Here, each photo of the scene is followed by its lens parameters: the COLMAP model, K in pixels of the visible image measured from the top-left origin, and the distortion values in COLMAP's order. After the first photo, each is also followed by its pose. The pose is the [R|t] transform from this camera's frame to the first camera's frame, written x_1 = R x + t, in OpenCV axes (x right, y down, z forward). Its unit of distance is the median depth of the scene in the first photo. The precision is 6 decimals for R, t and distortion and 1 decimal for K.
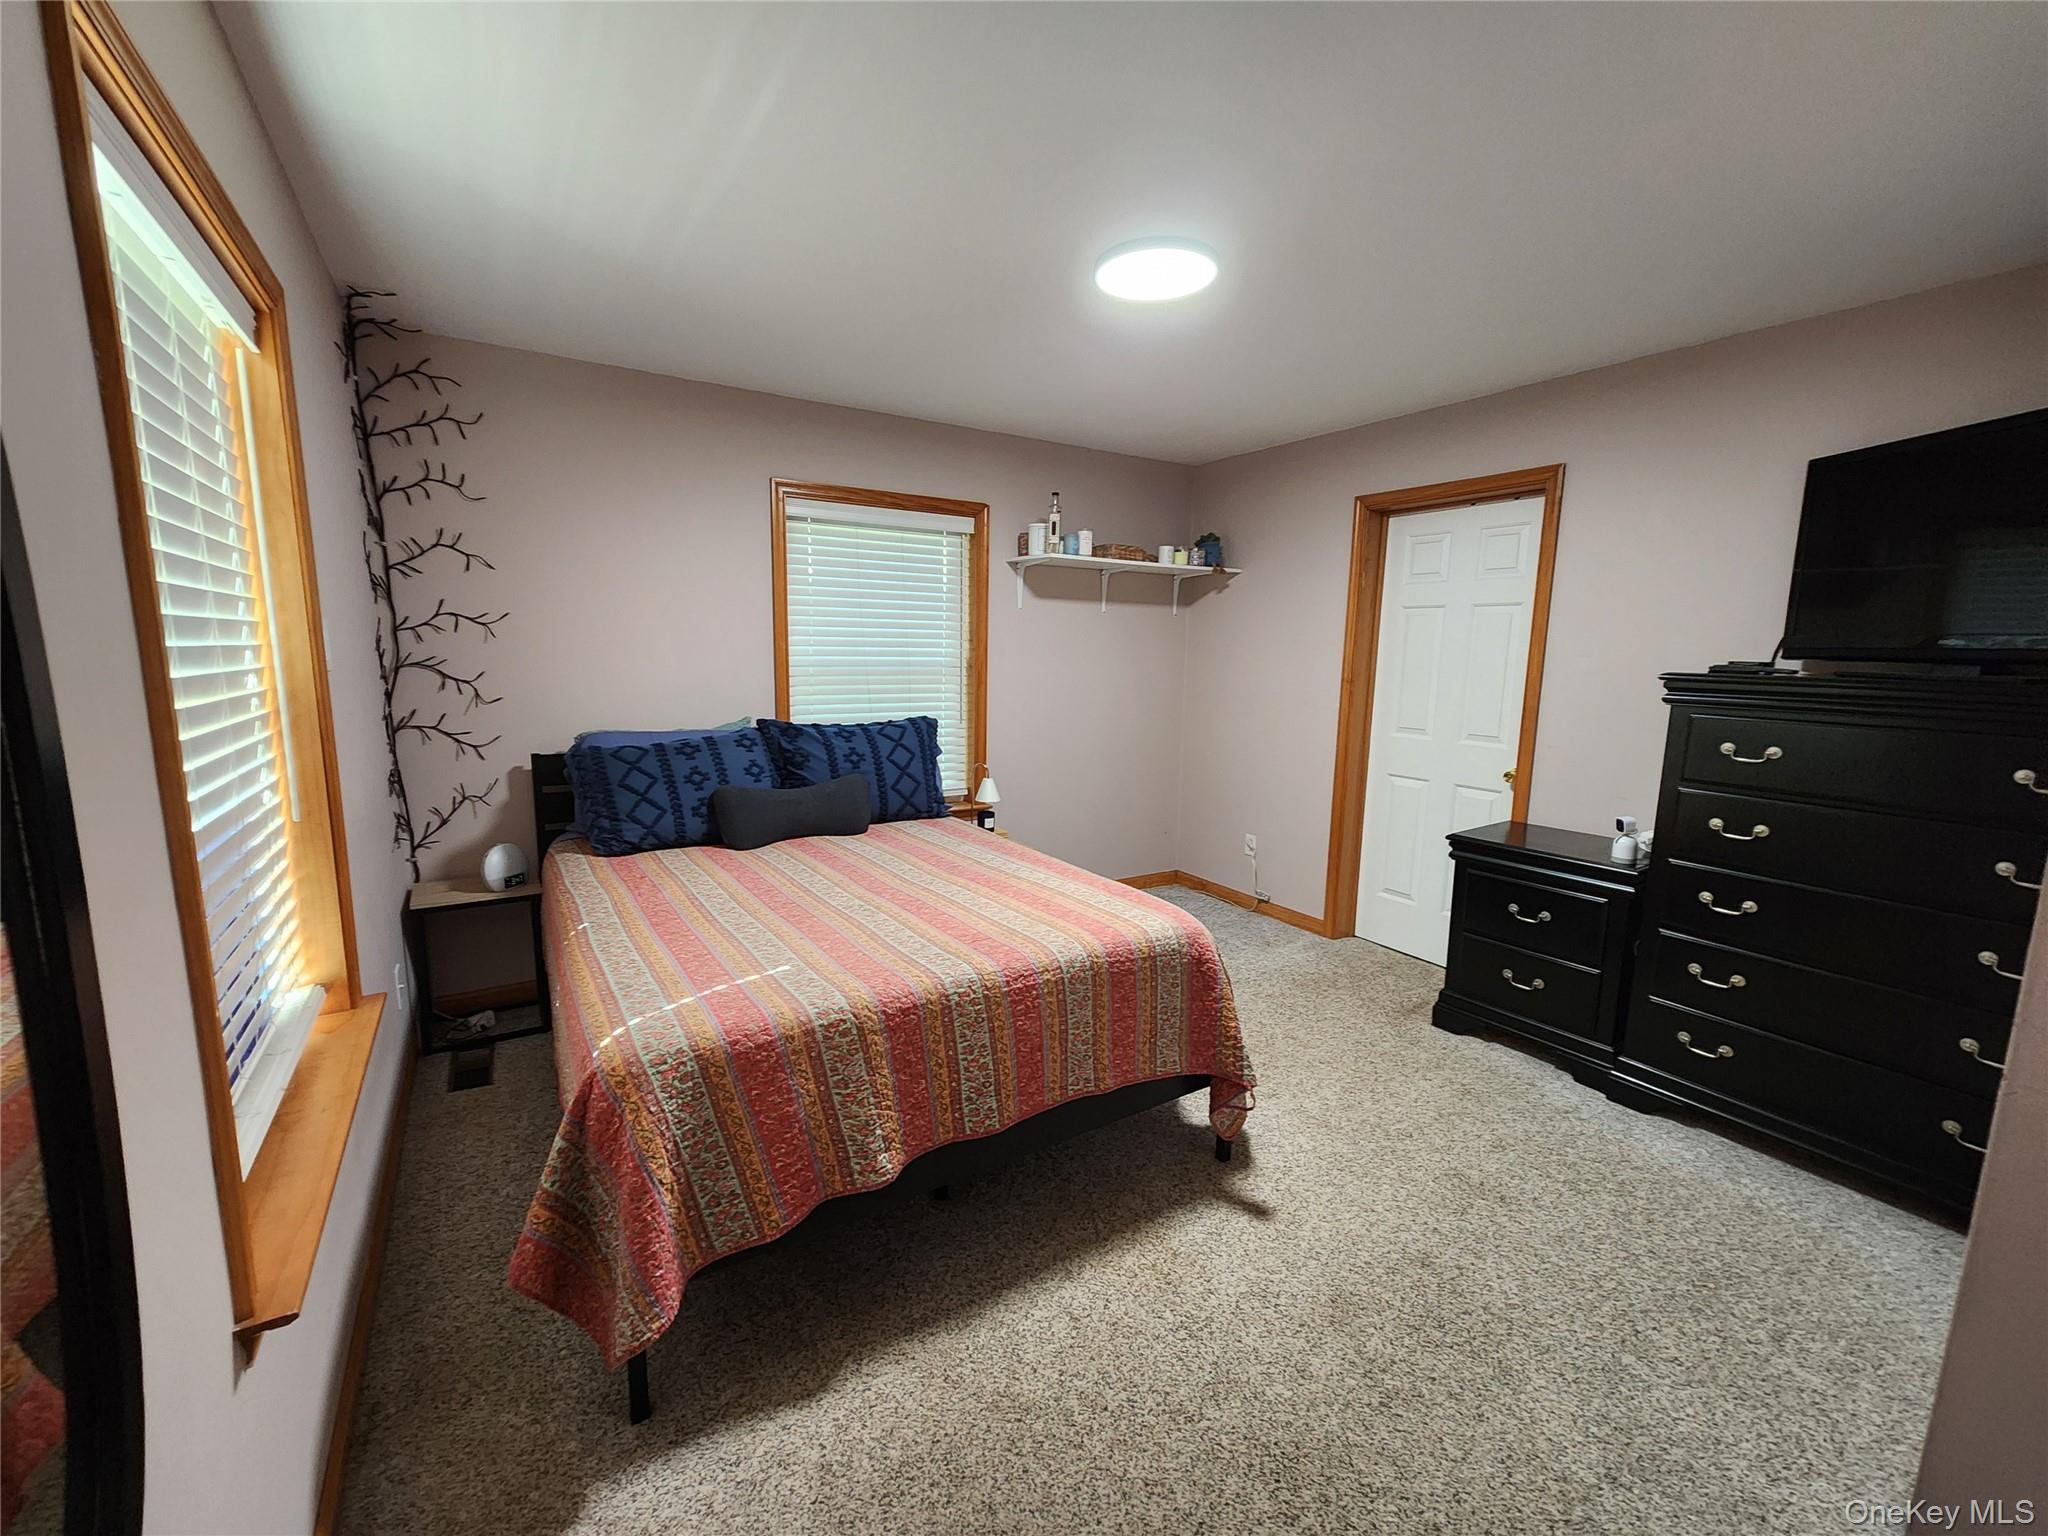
lens RADIAL K [[838.5, 0, 1020.6], [0, 838.5, 768.9], [0, 0, 1]] dist [0.004335, -0.002519]
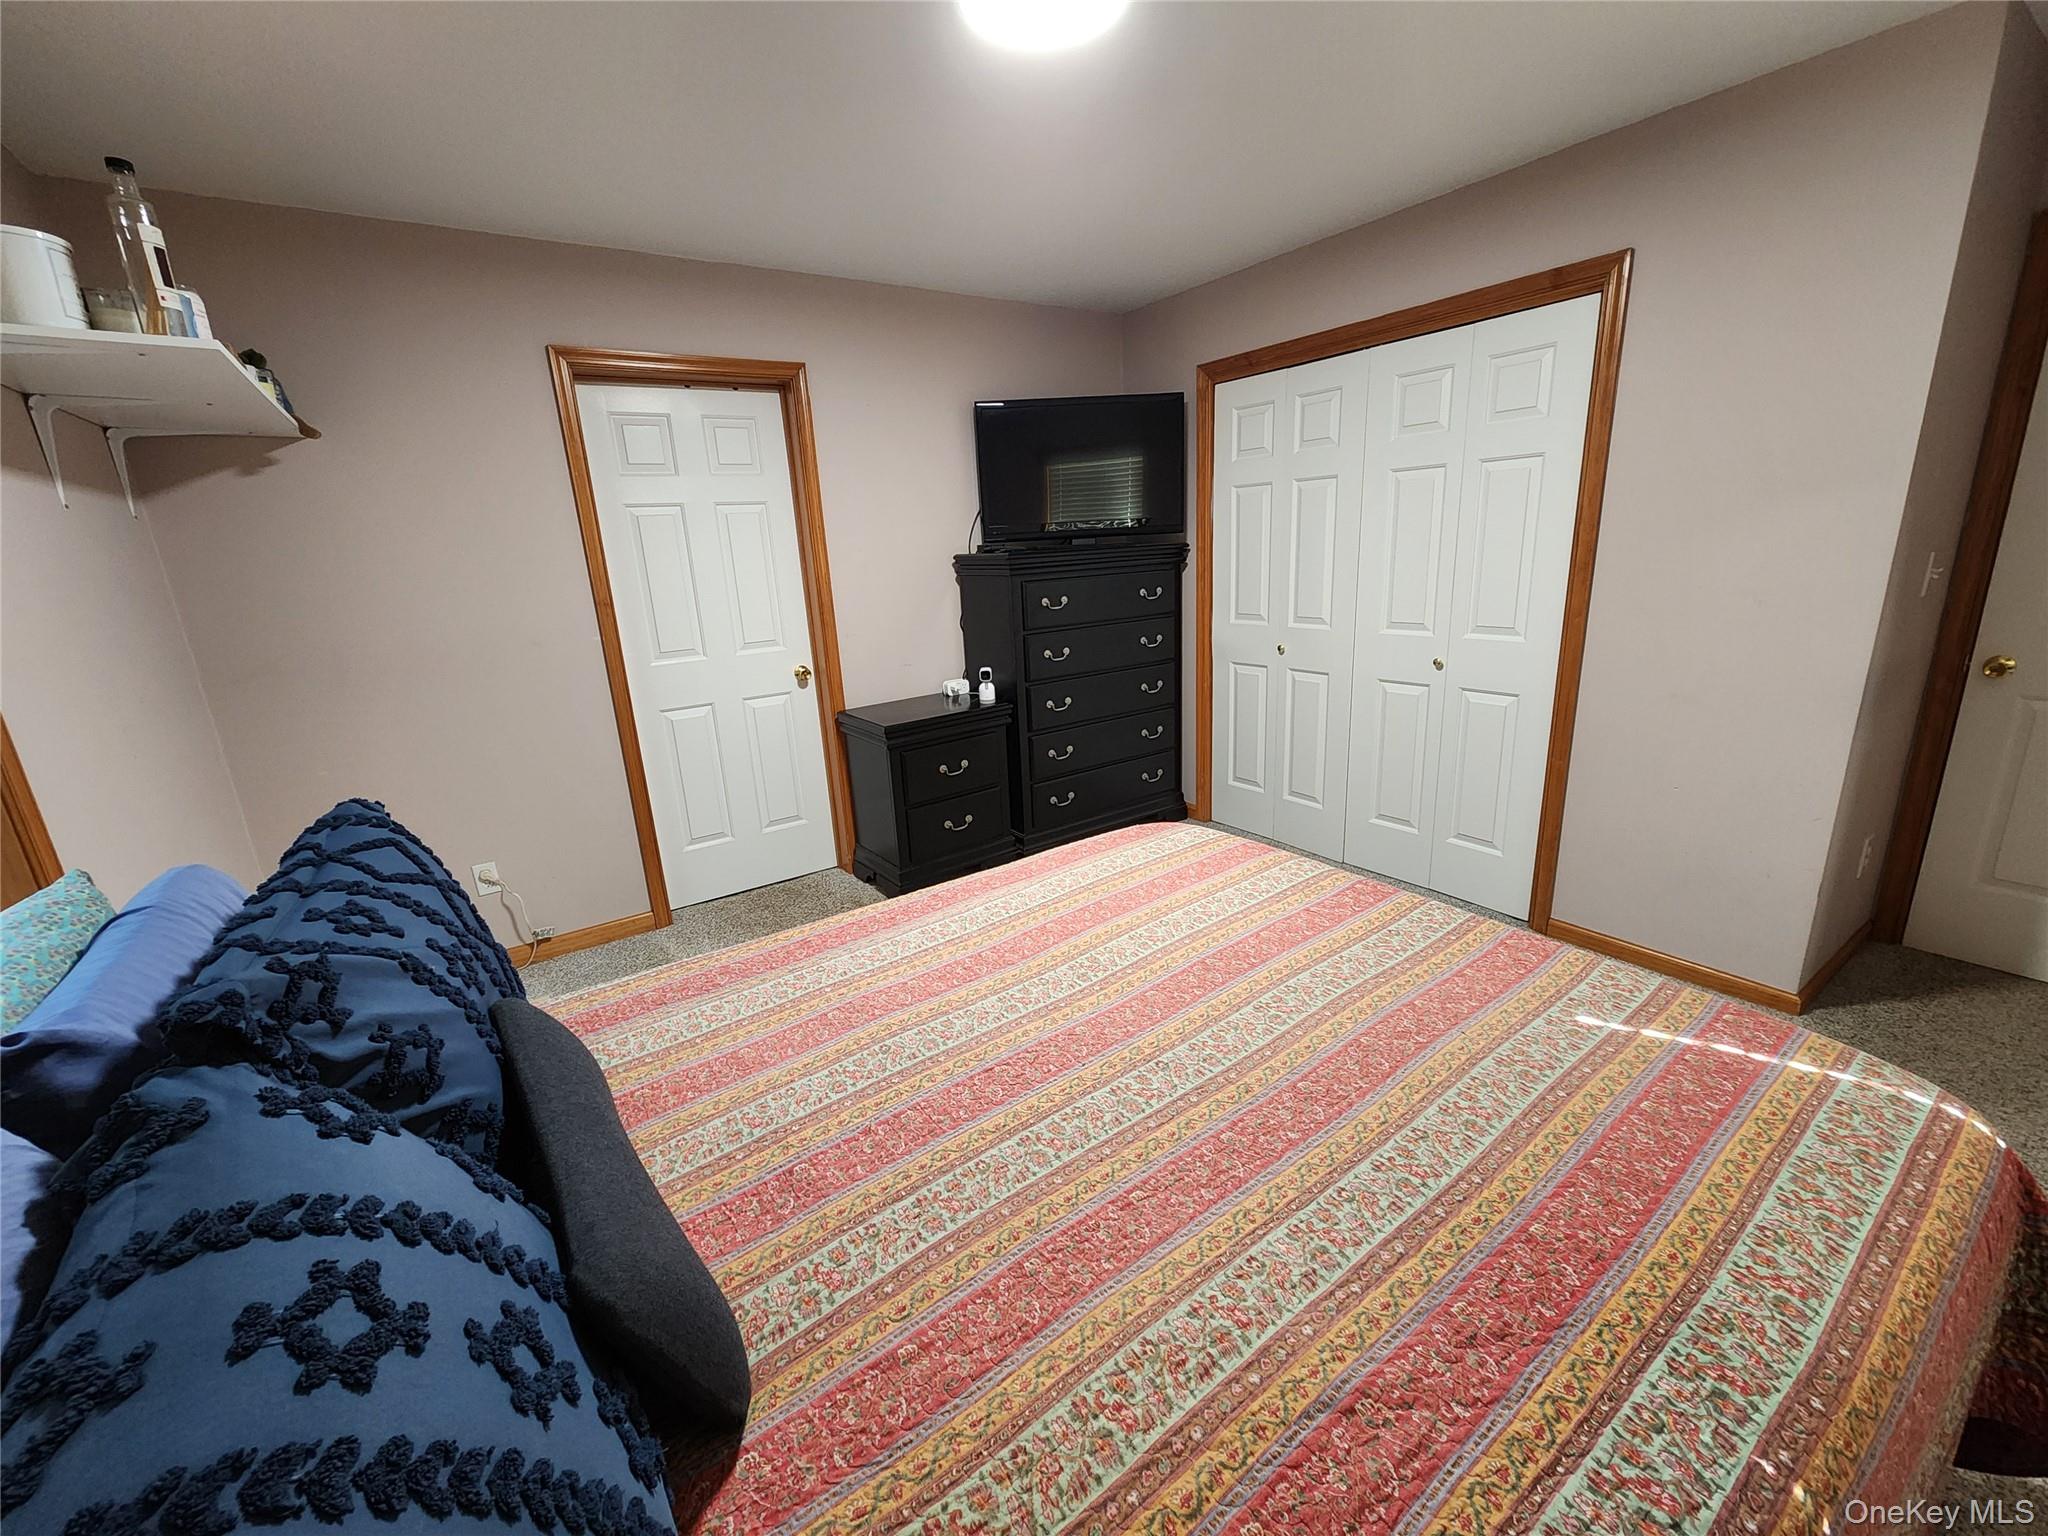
lens RADIAL K [[838.5, 0, 1020.6], [0, 838.5, 768.9], [0, 0, 1]] dist [0.004335, -0.002519]
pose [[-0.039450, -0.277368, 0.959953, -0.668654], [0.198018, 0.939478, 0.279590, -0.173677], [-0.979404, 0.201118, 0.017861, 1.099399]]
